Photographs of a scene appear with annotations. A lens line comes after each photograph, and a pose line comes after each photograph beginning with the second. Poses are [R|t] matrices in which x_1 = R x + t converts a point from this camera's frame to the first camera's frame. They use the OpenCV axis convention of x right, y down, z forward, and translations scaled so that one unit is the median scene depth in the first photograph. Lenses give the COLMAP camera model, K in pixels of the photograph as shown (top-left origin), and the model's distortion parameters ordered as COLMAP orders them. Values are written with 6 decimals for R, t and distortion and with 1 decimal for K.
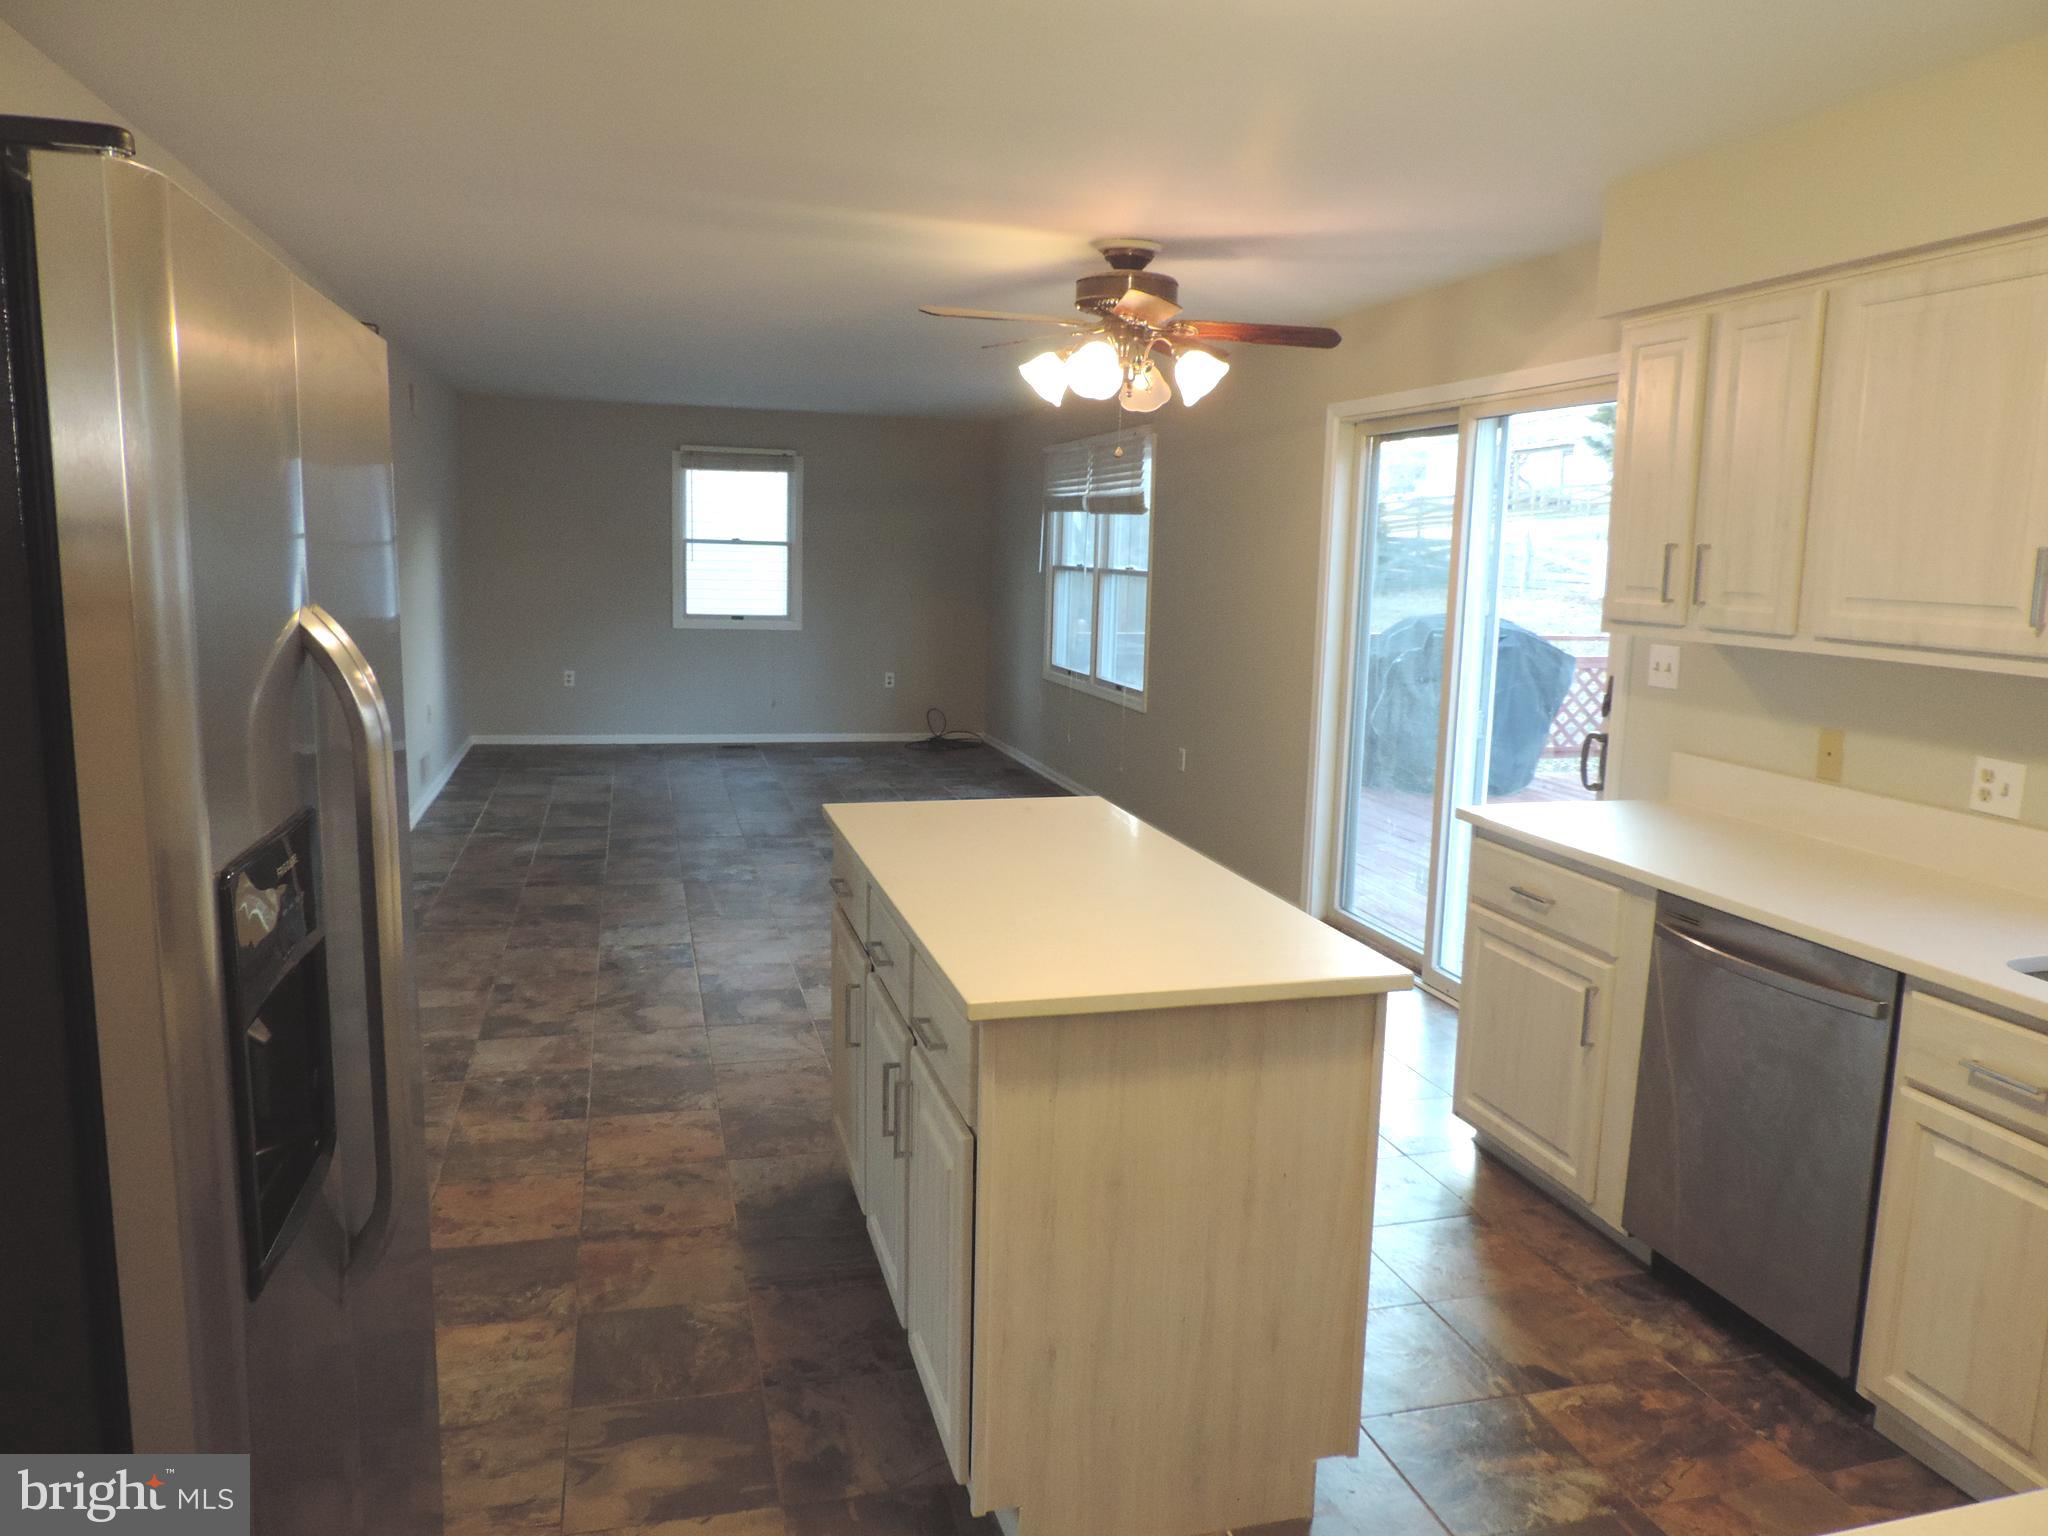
lens RADIAL K [[1459.5, 0, 1025.0], [0, 1459.5, 768.9], [0, 0, 1]] dist [-0.007012, -0.006467]
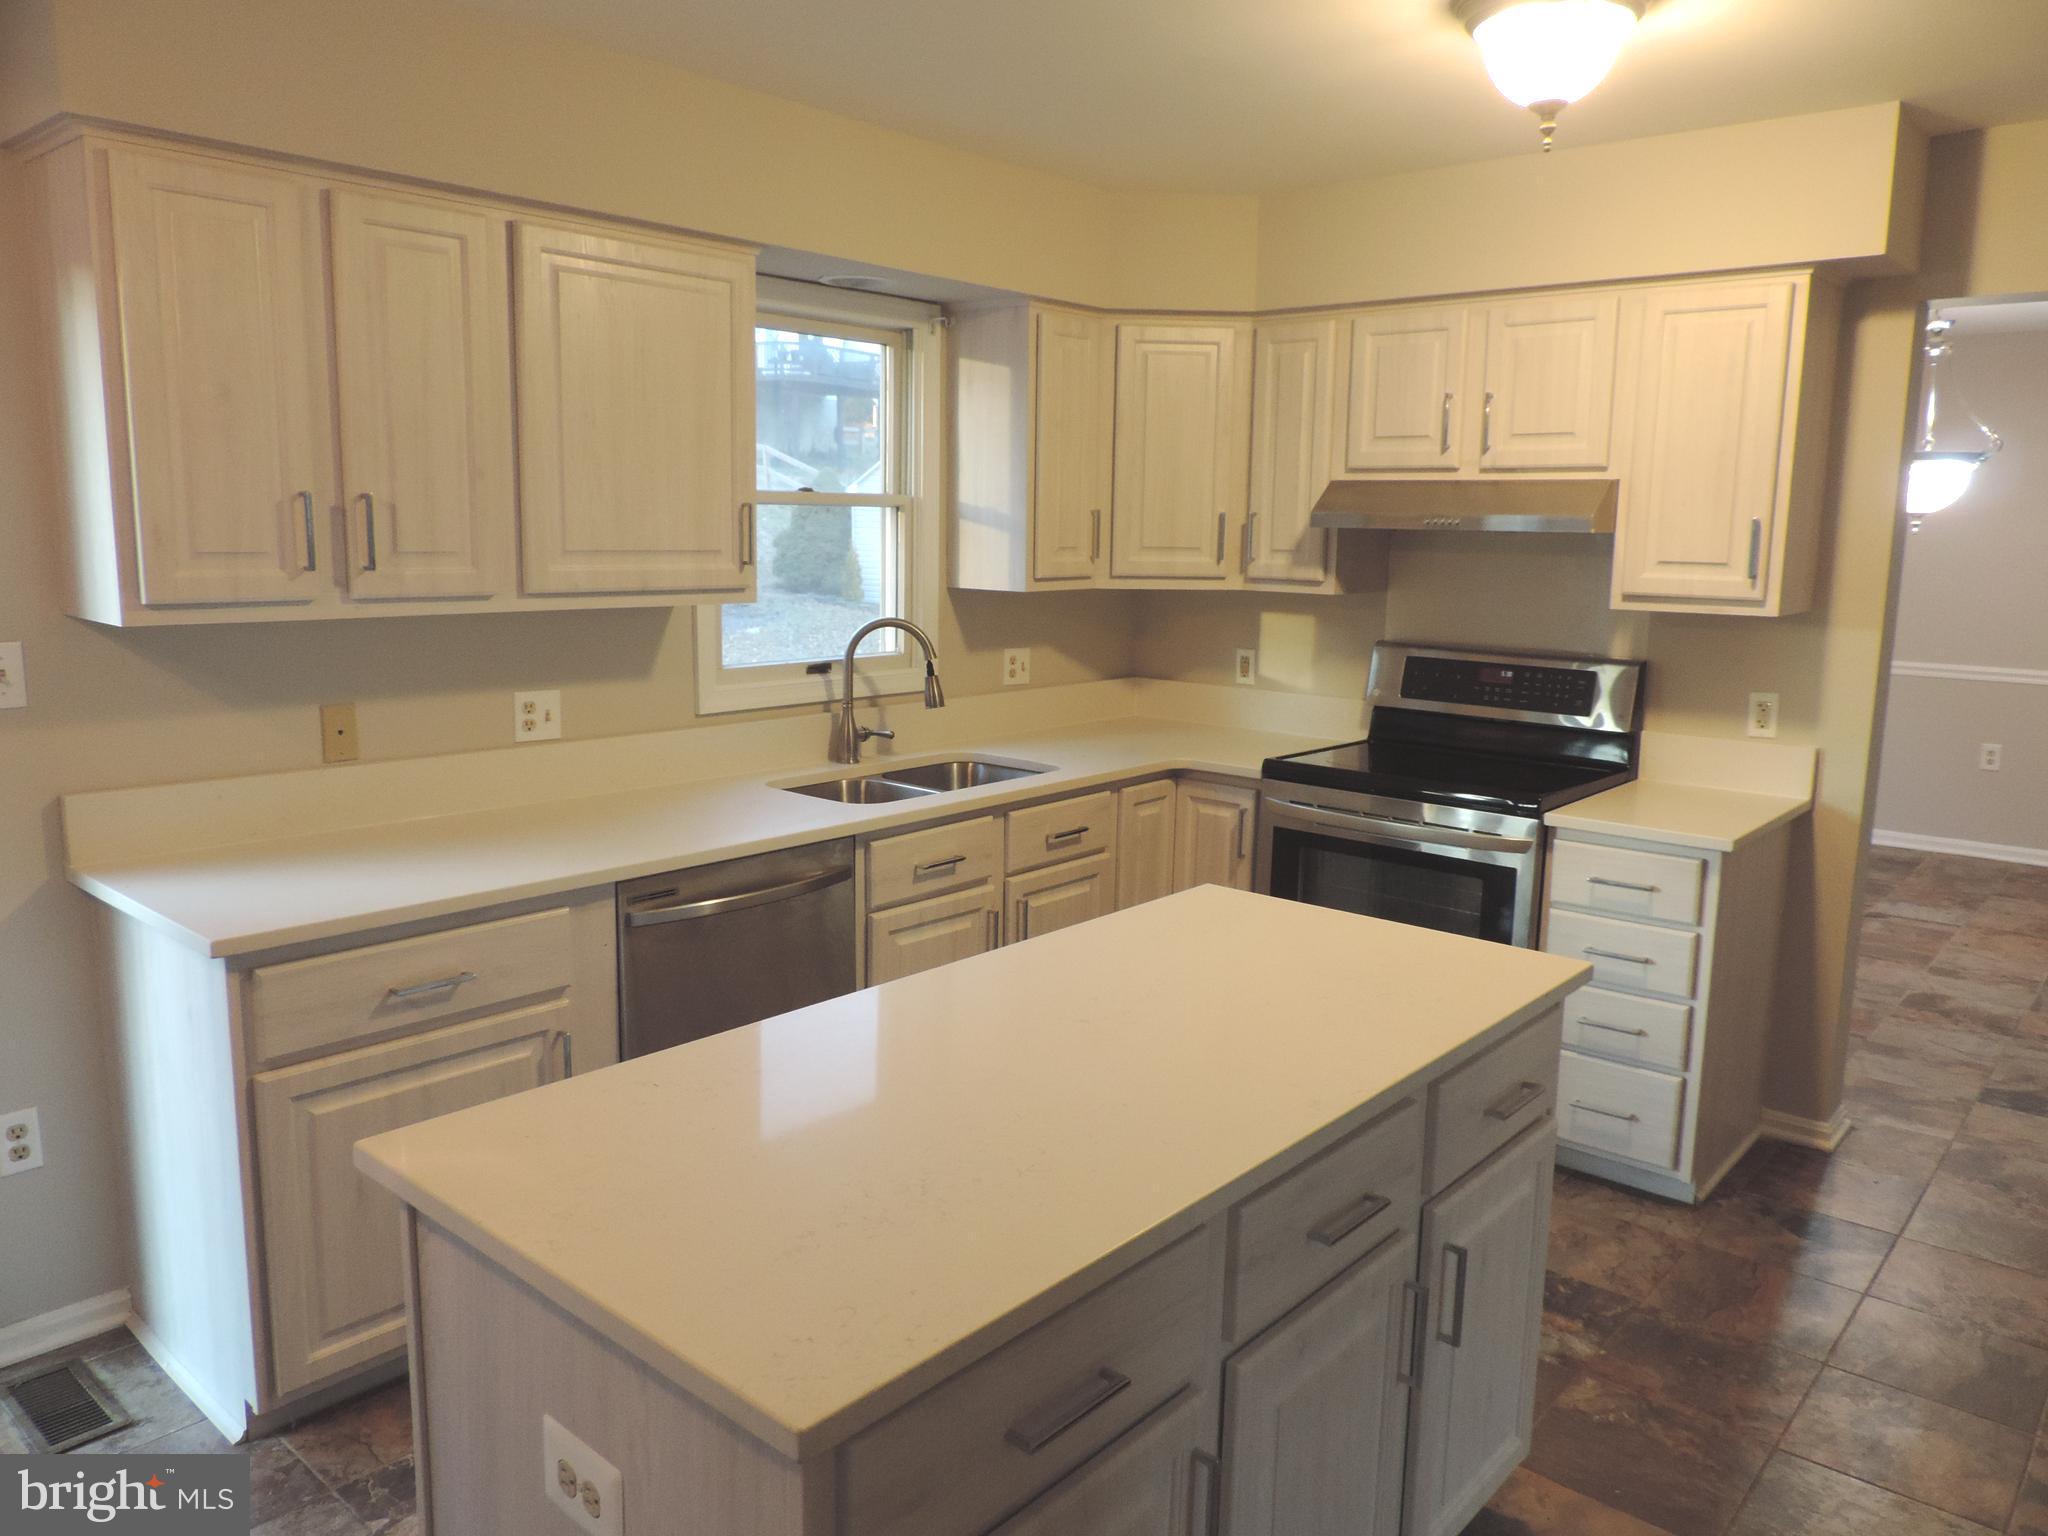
lens RADIAL K [[1459.5, 0, 1026.0], [0, 1459.5, 764.7], [0, 0, 1]] dist [-0.007012, -0.006467]
pose [[-0.548465, -0.169349, 0.818845, -0.380621], [0.098519, 0.959368, 0.264399, -0.176959], [-0.830350, 0.225685, -0.509496, 1.078186]]
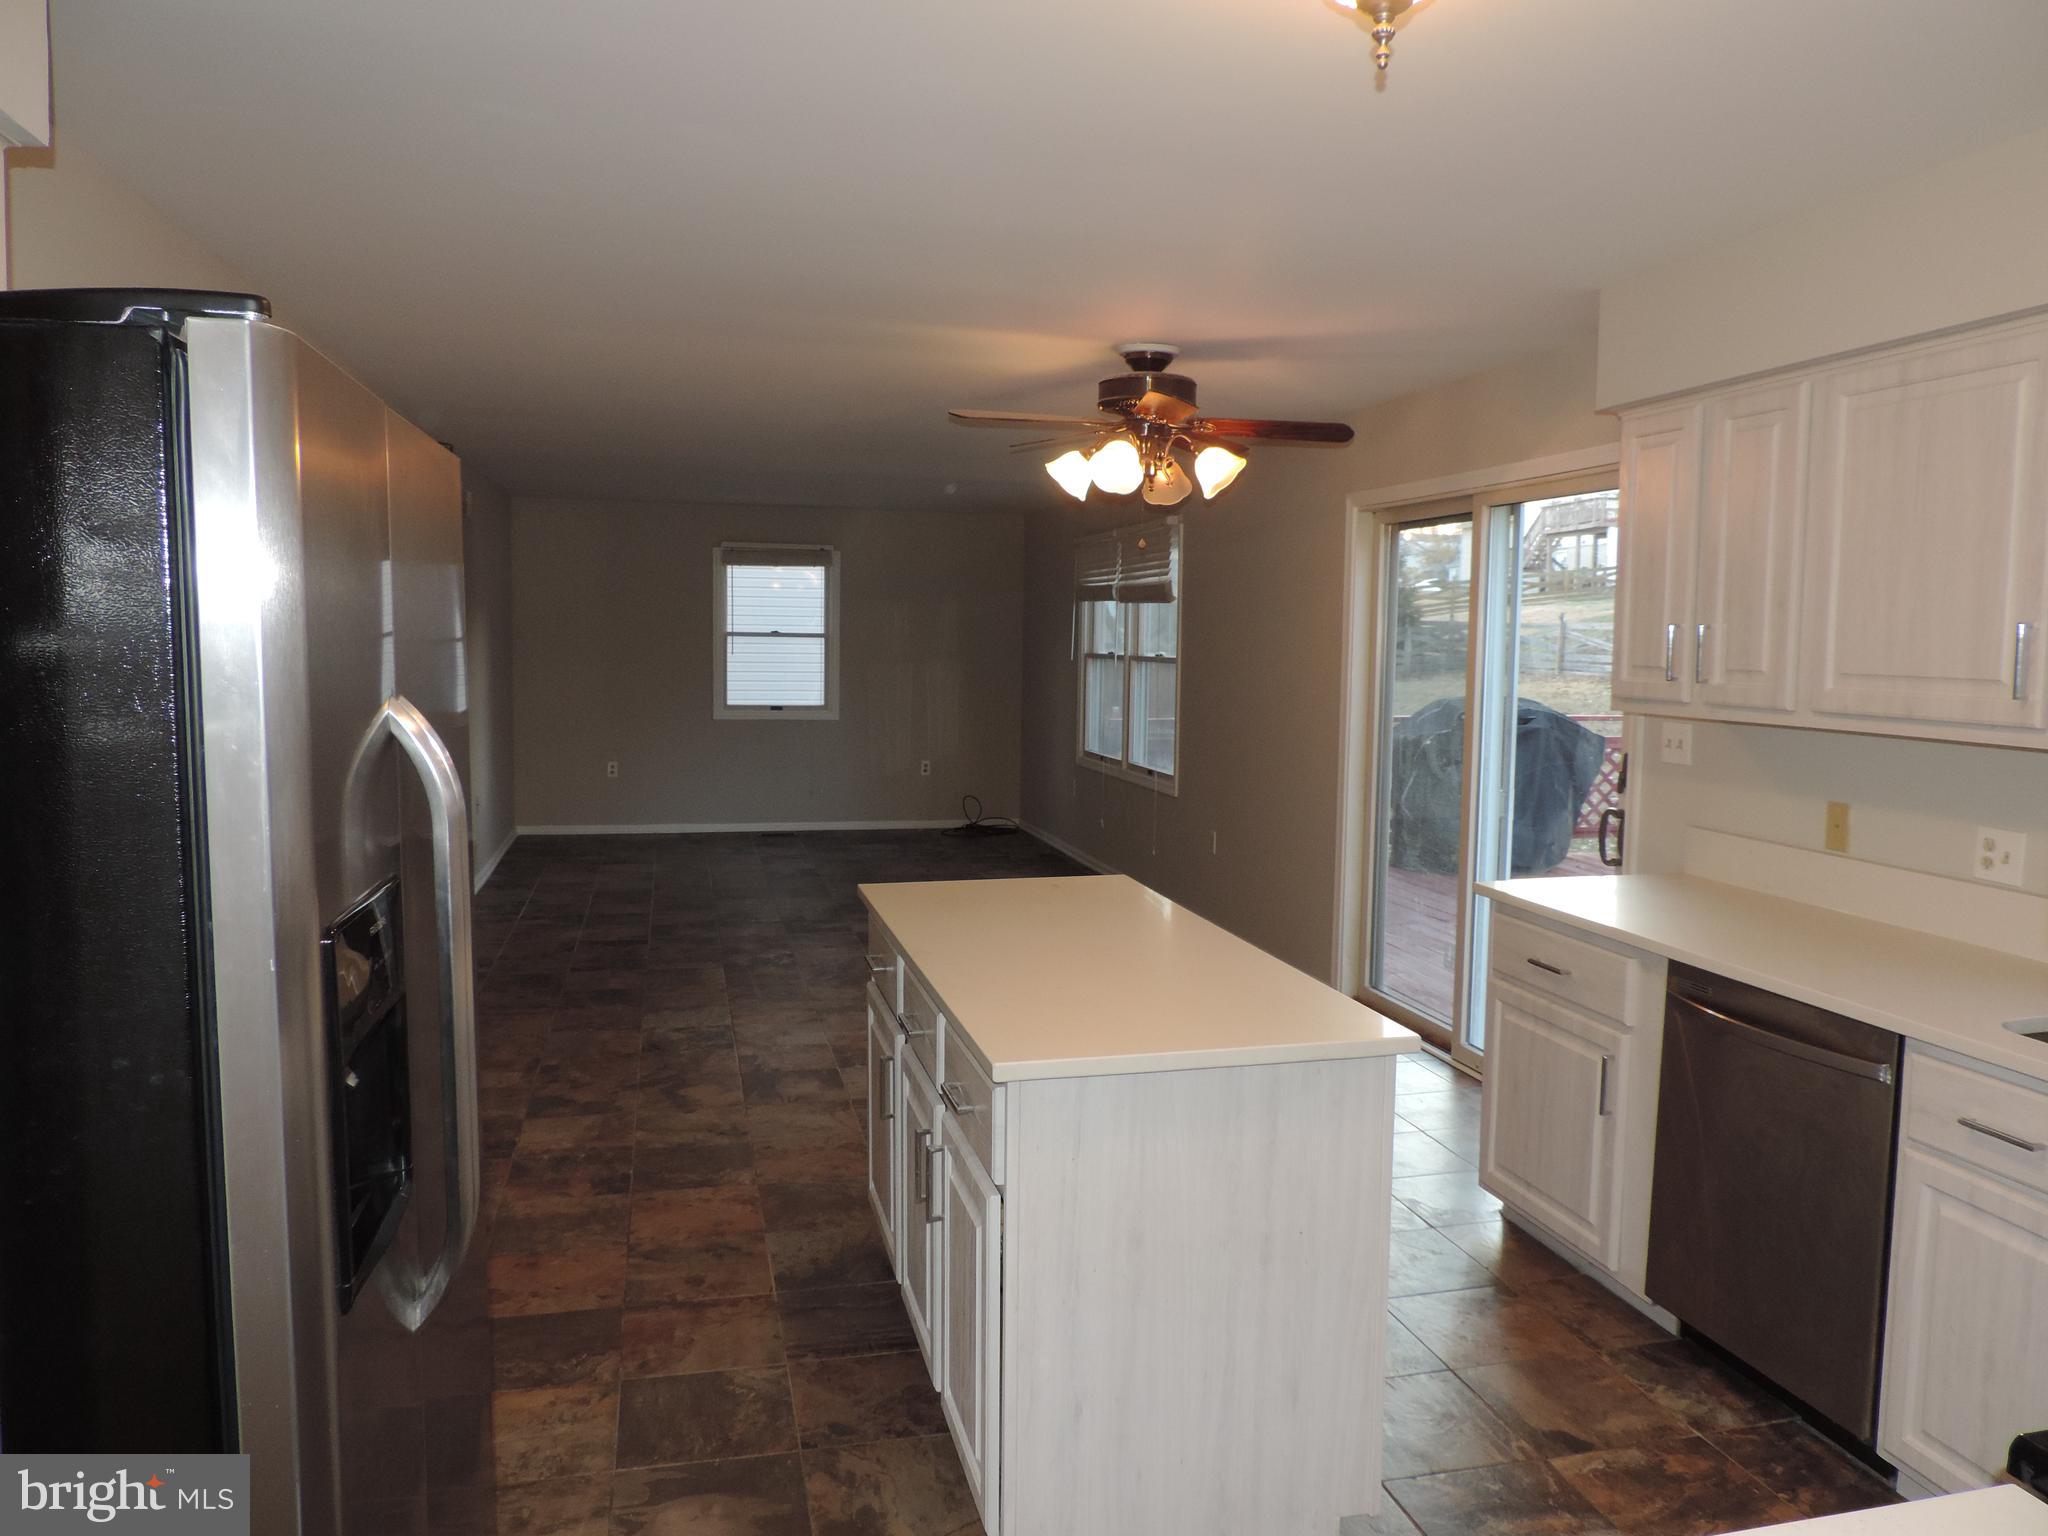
lens RADIAL K [[1459.5, 0, 1020.7], [0, 1459.5, 768.9], [0, 0, 1]] dist [-0.007012, -0.006467]
pose [[0.999541, -0.010835, -0.028293, 0.007763], [0.009110, 0.998133, -0.060389, 0.006262], [0.028895, 0.060103, 0.997774, -0.039480]]
